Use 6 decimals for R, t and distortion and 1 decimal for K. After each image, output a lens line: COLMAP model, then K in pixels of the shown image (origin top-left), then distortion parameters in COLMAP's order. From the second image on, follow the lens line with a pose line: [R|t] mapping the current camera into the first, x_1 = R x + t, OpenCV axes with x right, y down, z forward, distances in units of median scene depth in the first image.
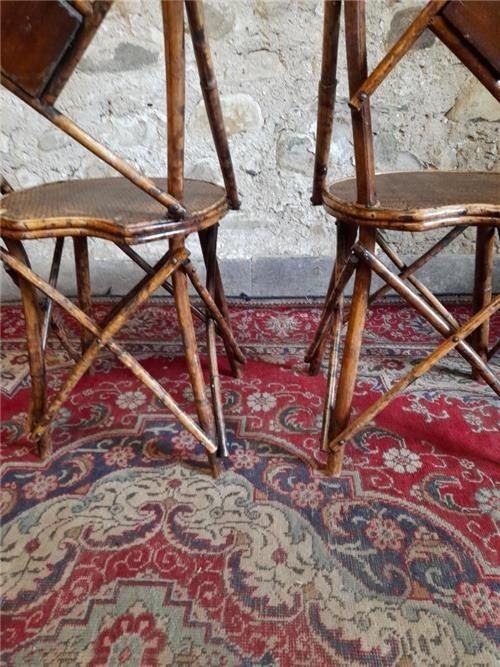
lens RADIAL K [[482.3, 0, 245.9], [0, 482.3, 330.0], [0, 0, 1]] dist [0.052084, -0.047058]
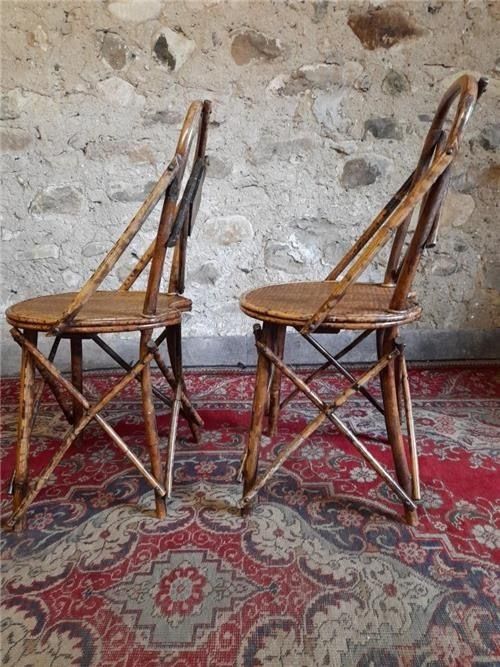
lens RADIAL K [[482.3, 0, 248.9], [0, 482.3, 333.5], [0, 0, 1]] dist [0.052084, -0.047058]
pose [[0.999147, -0.015774, 0.038173, -0.058438], [0.021614, 0.987239, -0.157775, 0.089928], [-0.035197, 0.158465, 0.986737, -0.473115]]
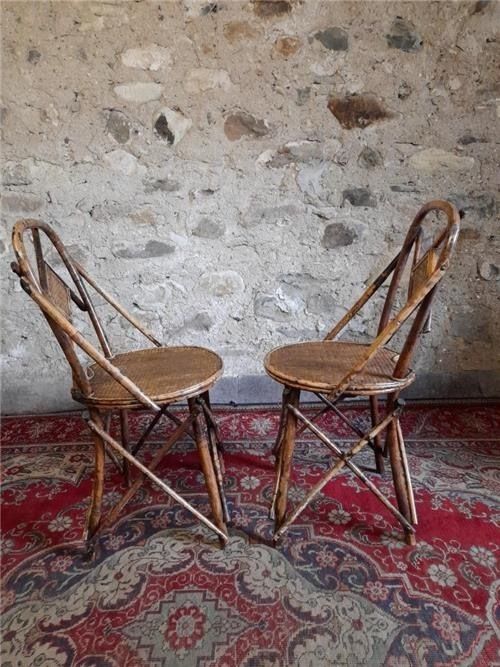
lens RADIAL K [[482.3, 0, 248.7], [0, 482.3, 333.1], [0, 0, 1]] dist [0.052084, -0.047058]
pose [[0.998011, -0.015080, 0.061204, -0.076210], [0.024895, 0.986326, -0.162915, -0.087336], [-0.057911, 0.164115, 0.984740, -0.747208]]
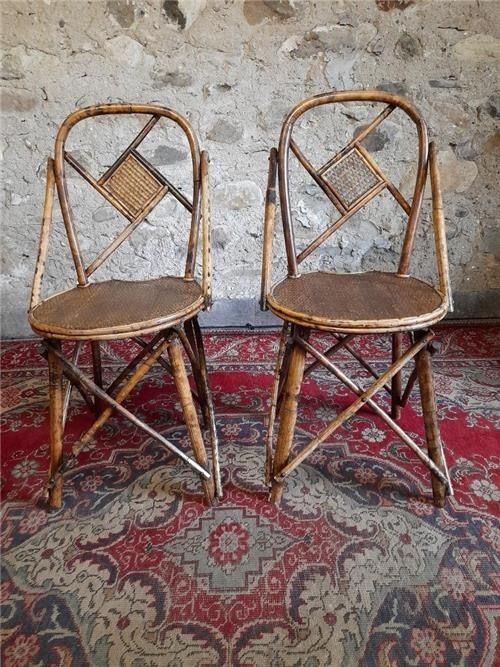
lens RADIAL K [[482.3, 0, 248.7], [0, 482.3, 331.2], [0, 0, 1]] dist [0.052084, -0.047058]
pose [[0.996567, -0.029455, 0.077376, -0.212236], [0.031622, 0.999137, -0.026922, -0.041300], [-0.076516, 0.029276, 0.996638, -0.595365]]
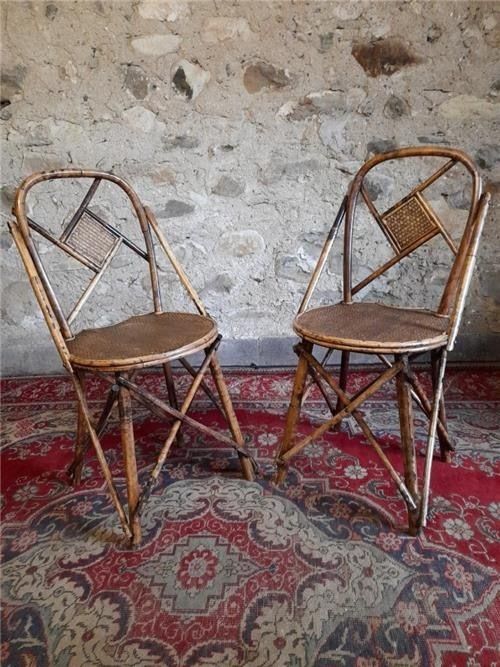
lens RADIAL K [[482.3, 0, 249.6], [0, 482.3, 333.1], [0, 0, 1]] dist [0.052084, -0.047058]
pose [[0.999864, -0.015945, -0.004190, -0.016129], [0.015354, 0.993185, -0.115531, -0.009415], [0.006004, 0.115451, 0.993295, -0.718567]]
